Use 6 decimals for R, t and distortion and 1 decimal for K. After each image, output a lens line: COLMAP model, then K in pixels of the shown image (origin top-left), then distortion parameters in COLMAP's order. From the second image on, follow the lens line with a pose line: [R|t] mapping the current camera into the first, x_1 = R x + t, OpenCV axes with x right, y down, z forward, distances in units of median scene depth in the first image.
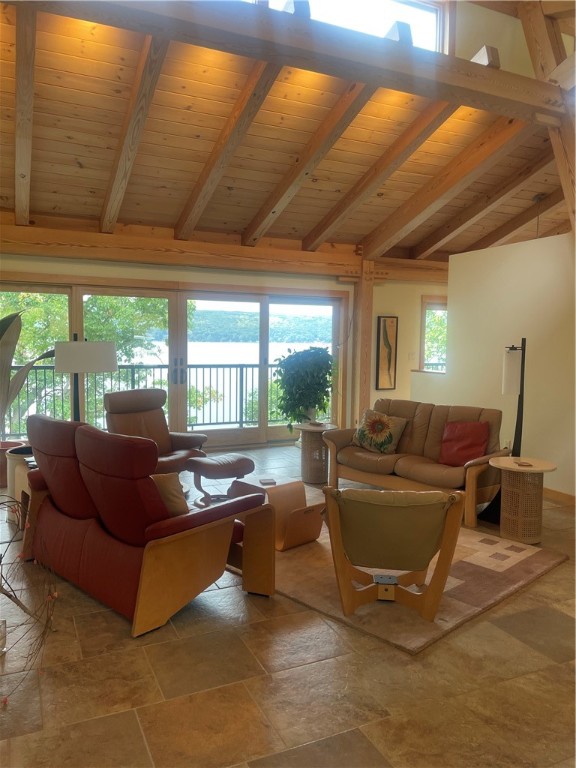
lens RADIAL K [[581.3, 0, 289.3], [0, 581.3, 386.2], [0, 0, 1]] dist [0.092792, -0.122208]
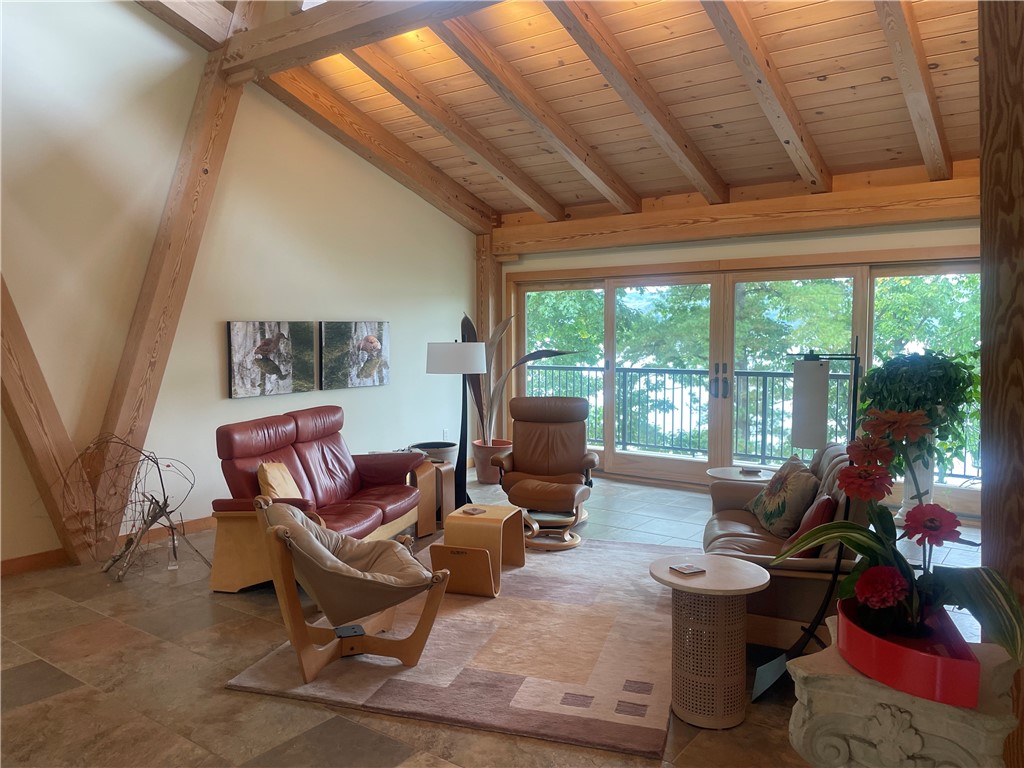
lens RADIAL K [[775.0, 0, 513.1], [0, 775.0, 389.5], [0, 0, 1]] dist [0.092792, -0.122208]
pose [[0.476929, 0.055588, -0.877182, 1.231056], [-0.062034, 0.997638, 0.029494, -0.060054], [0.876750, 0.040349, 0.479251, 0.657259]]
